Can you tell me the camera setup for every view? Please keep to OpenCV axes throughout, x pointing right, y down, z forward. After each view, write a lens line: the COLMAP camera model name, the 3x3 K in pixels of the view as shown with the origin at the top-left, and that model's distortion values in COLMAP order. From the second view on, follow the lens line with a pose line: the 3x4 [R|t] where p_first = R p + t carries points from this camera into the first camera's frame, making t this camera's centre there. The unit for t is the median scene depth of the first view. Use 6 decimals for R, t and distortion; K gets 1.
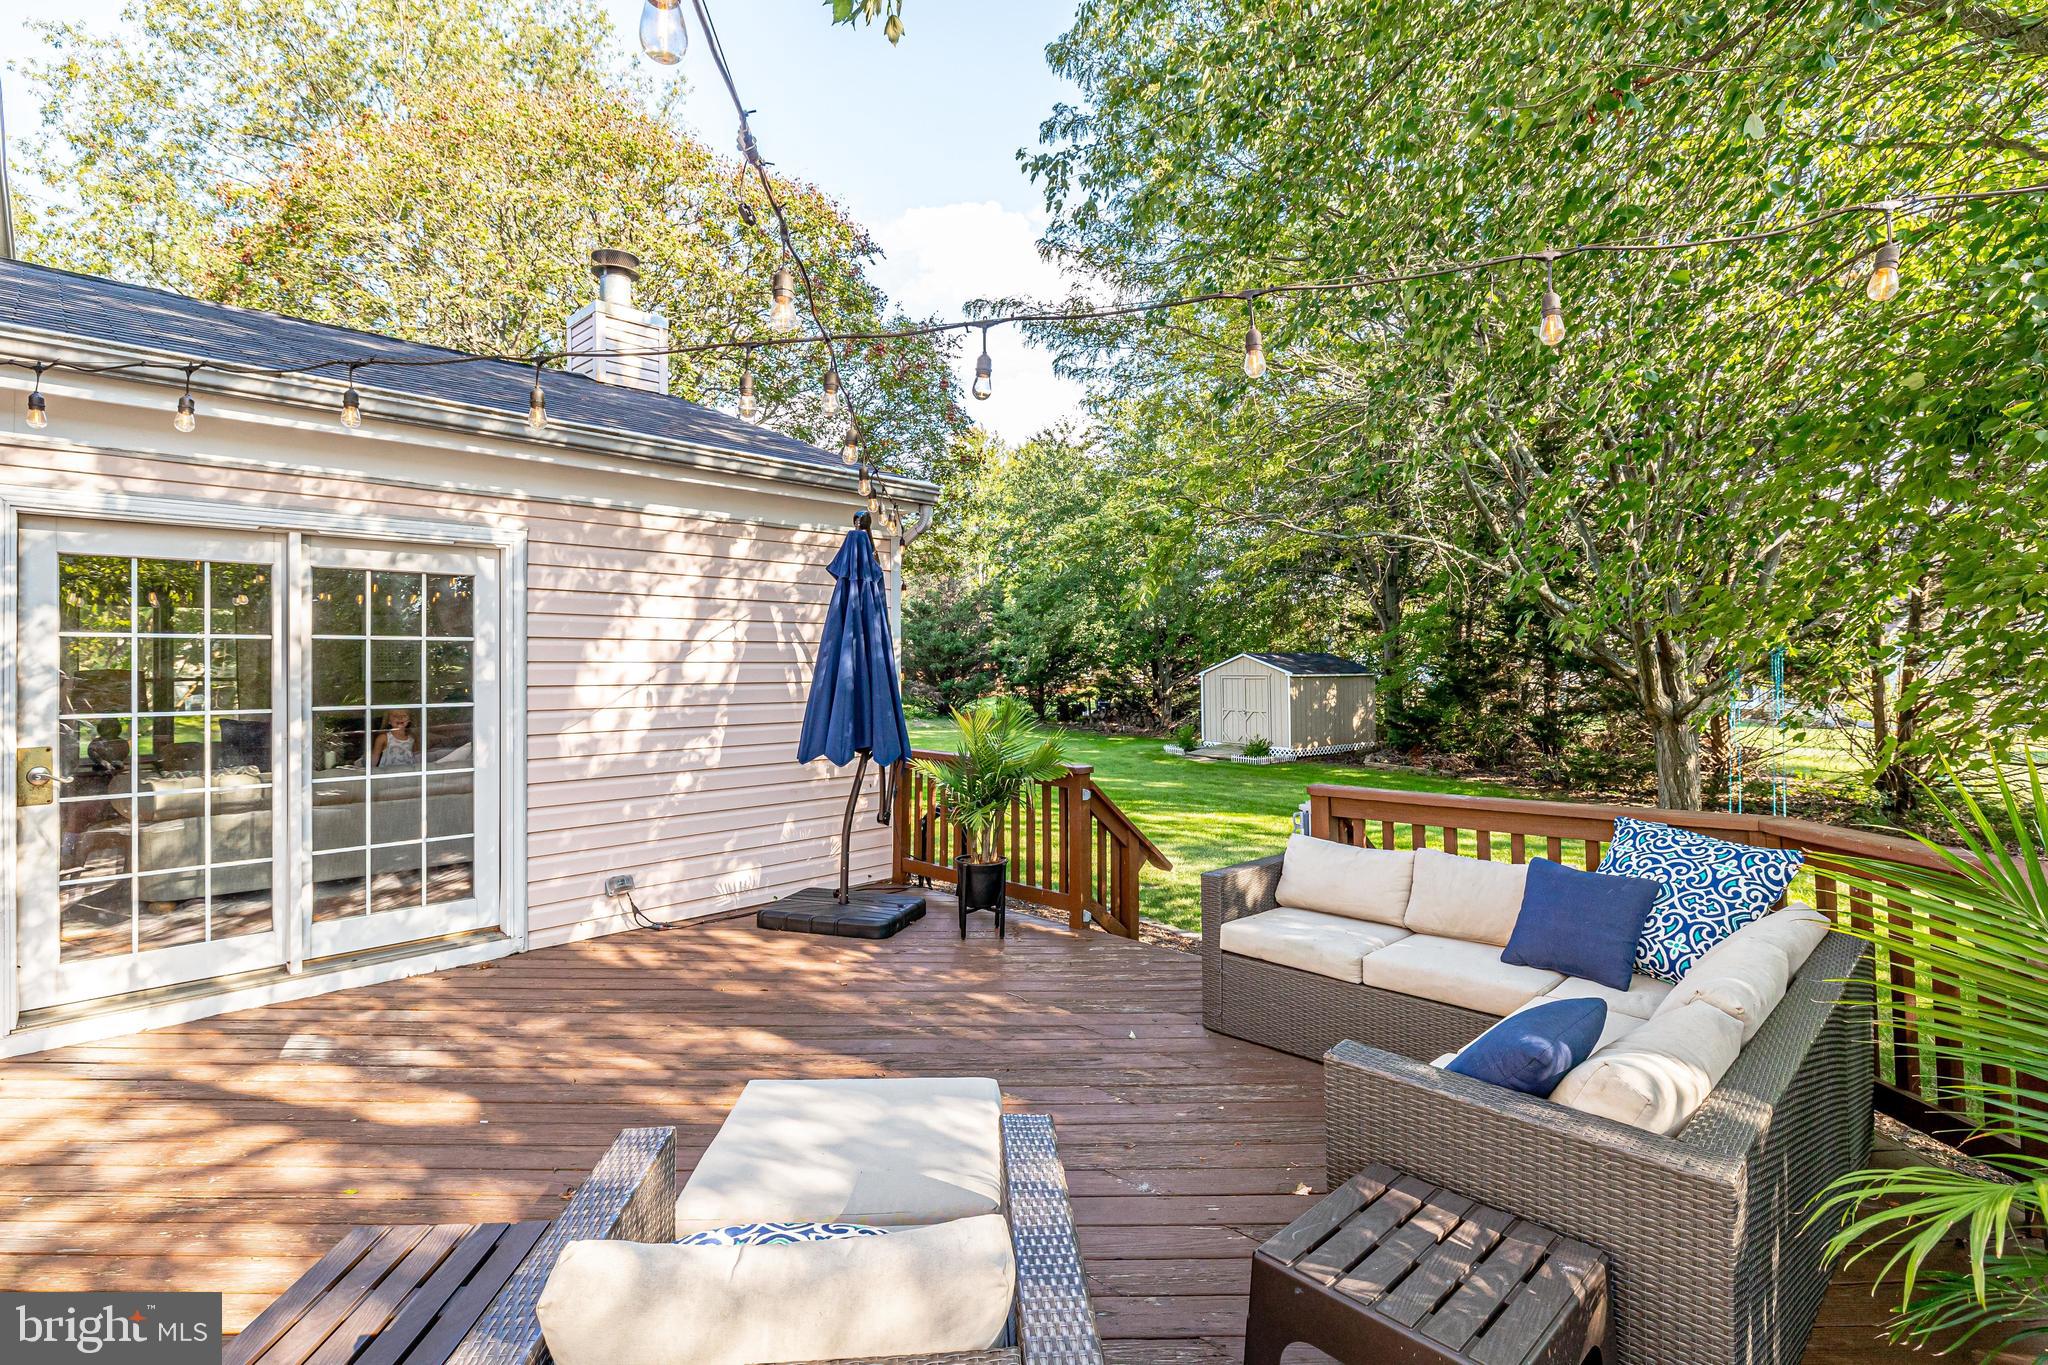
lens RADIAL K [[978.7, 0, 1011.6], [0, 978.7, 609.7], [0, 0, 1]] dist [0.004010, 0.000067]
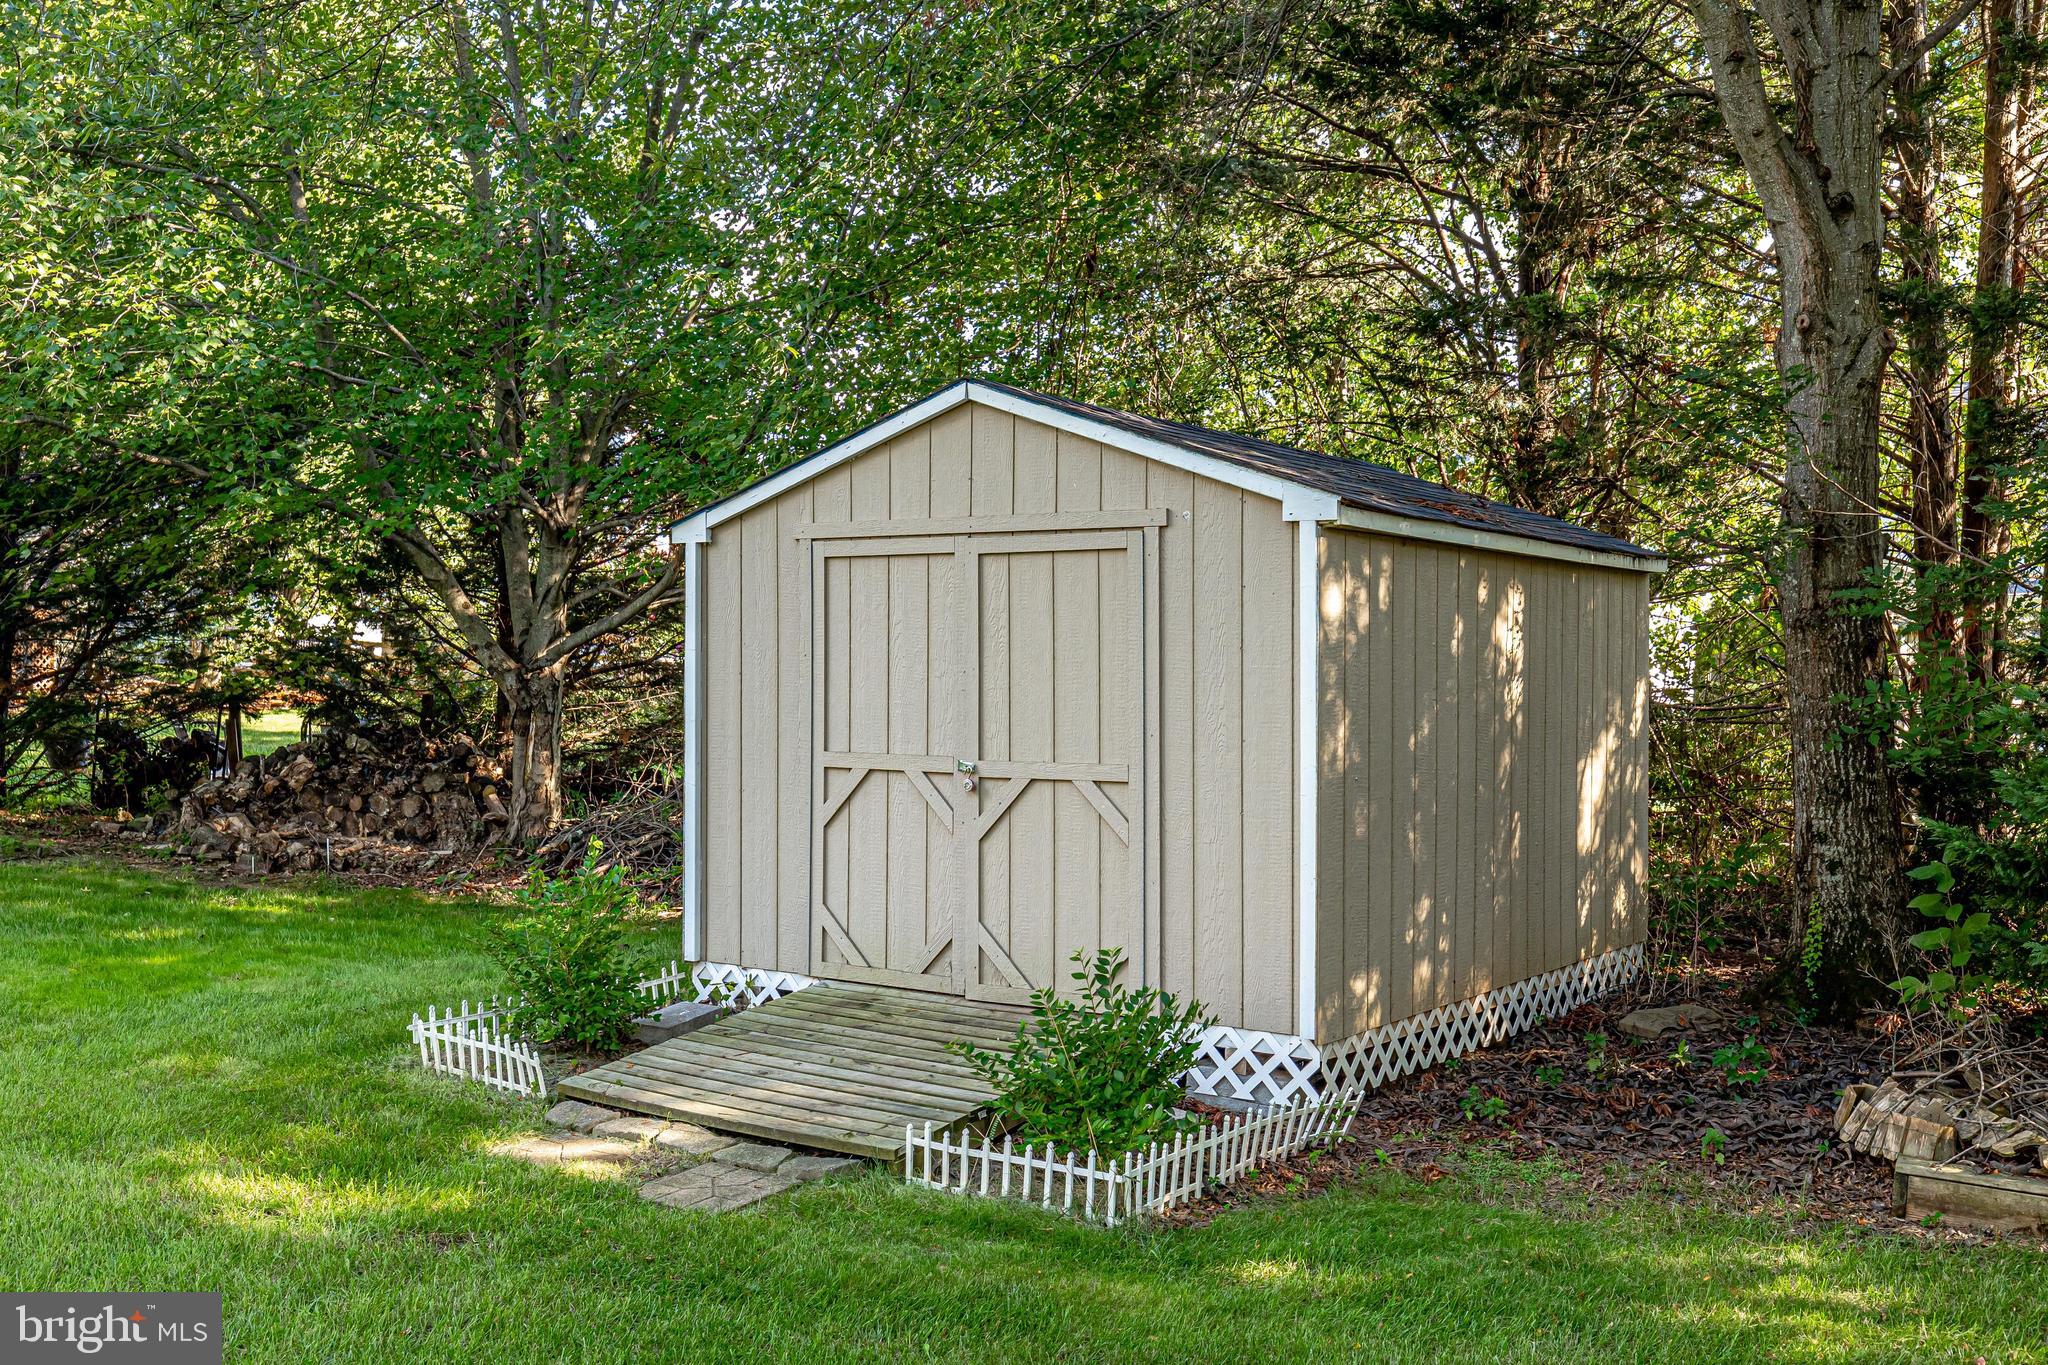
lens RADIAL K [[2138.1, 0, 1024.0], [0, 2138.1, 682.5], [0, 0, 1]] dist [0.006183, 0.006341]
pose [[0.946744, 0.007313, 0.321904, 0.692010], [-0.029515, 0.997504, 0.064145, 0.337249], [-0.320632, -0.070230, 0.944597, 3.387697]]
